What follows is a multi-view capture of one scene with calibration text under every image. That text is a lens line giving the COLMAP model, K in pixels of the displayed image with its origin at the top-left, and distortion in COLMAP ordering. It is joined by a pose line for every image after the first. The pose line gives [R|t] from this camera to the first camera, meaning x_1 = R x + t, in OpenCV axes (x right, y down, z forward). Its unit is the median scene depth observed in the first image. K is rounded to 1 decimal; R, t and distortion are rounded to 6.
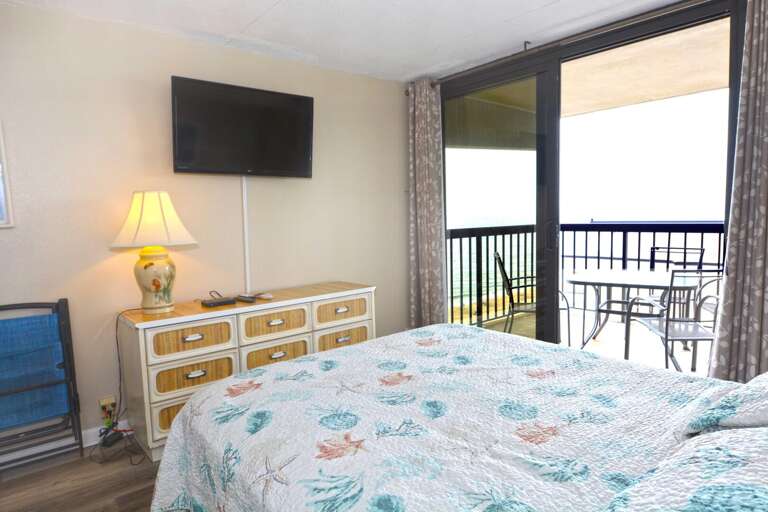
lens RADIAL K [[467.3, 0, 386.7], [0, 467.3, 255.8], [0, 0, 1]] dist [-0.004237, -0.013337]
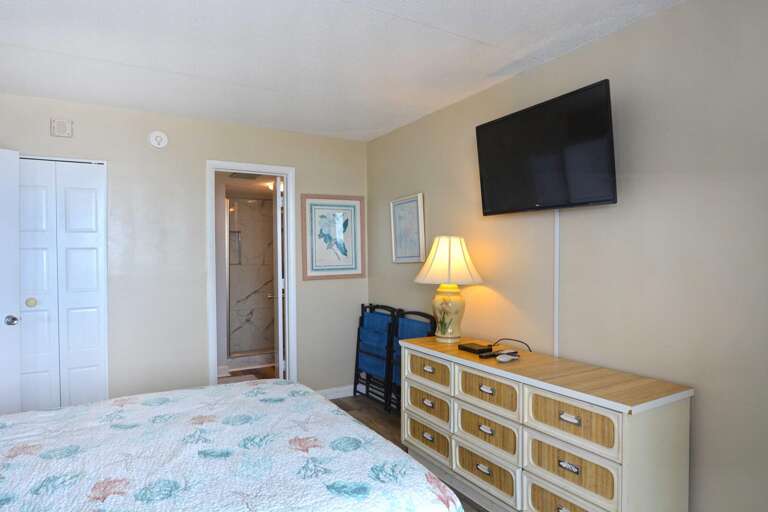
lens RADIAL K [[467.3, 0, 386.7], [0, 467.3, 255.8], [0, 0, 1]] dist [-0.004237, -0.013337]
pose [[-0.166649, 0.032196, -0.985490, 0.652487], [-0.079604, 0.995765, 0.045993, -0.127255], [0.982798, 0.086114, -0.163381, 1.021234]]
